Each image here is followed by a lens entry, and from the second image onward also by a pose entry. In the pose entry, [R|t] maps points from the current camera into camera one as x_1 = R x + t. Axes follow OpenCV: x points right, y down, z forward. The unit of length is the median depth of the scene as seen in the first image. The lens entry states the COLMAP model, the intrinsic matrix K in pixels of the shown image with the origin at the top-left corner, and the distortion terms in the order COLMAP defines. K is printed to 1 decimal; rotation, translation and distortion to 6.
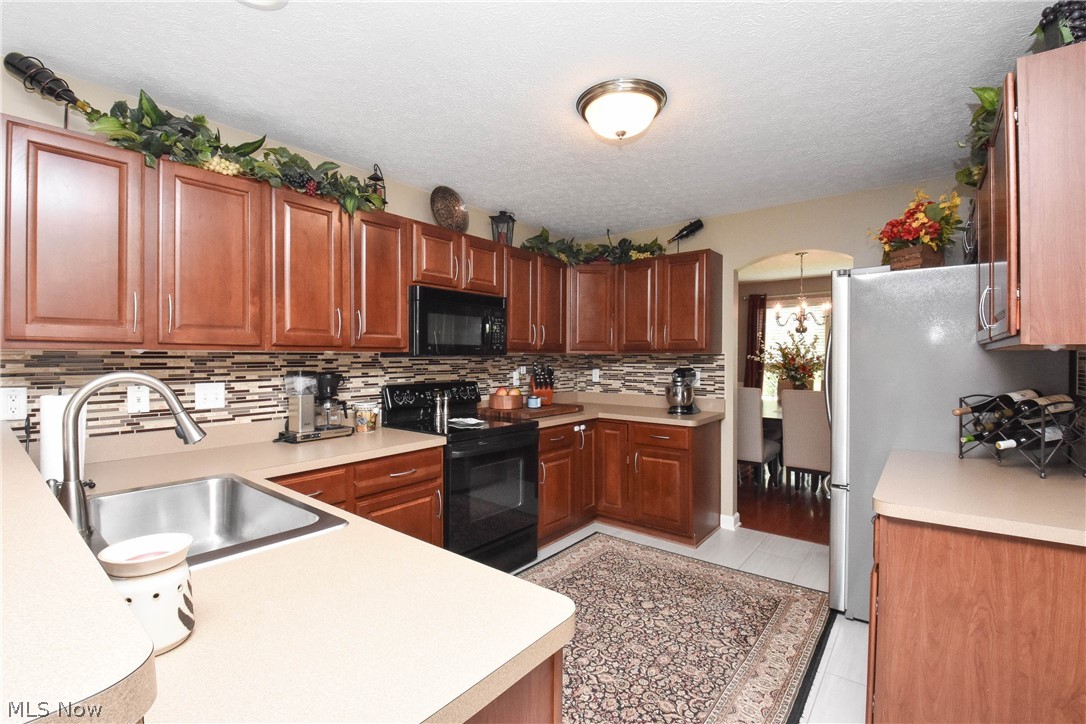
lens RADIAL K [[475.6, 0, 534.6], [0, 475.6, 352.6], [0, 0, 1]] dist [0.001160, -0.018205]
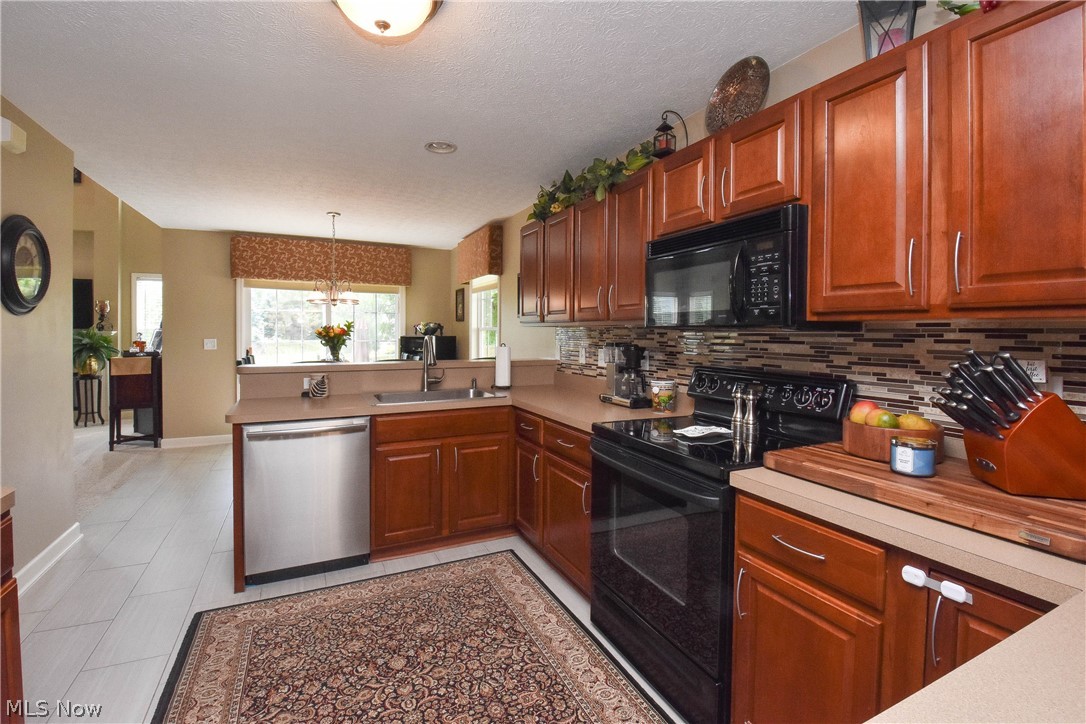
lens RADIAL K [[479.9, 0, 540.6], [0, 479.9, 339.9], [0, 0, 1]] dist [0.000966, -0.018181]
pose [[-0.415368, 0.011436, -0.909581, 0.489291], [0.000019, 0.999921, 0.012563, 0.013841], [0.909653, 0.005201, -0.415336, 1.004842]]
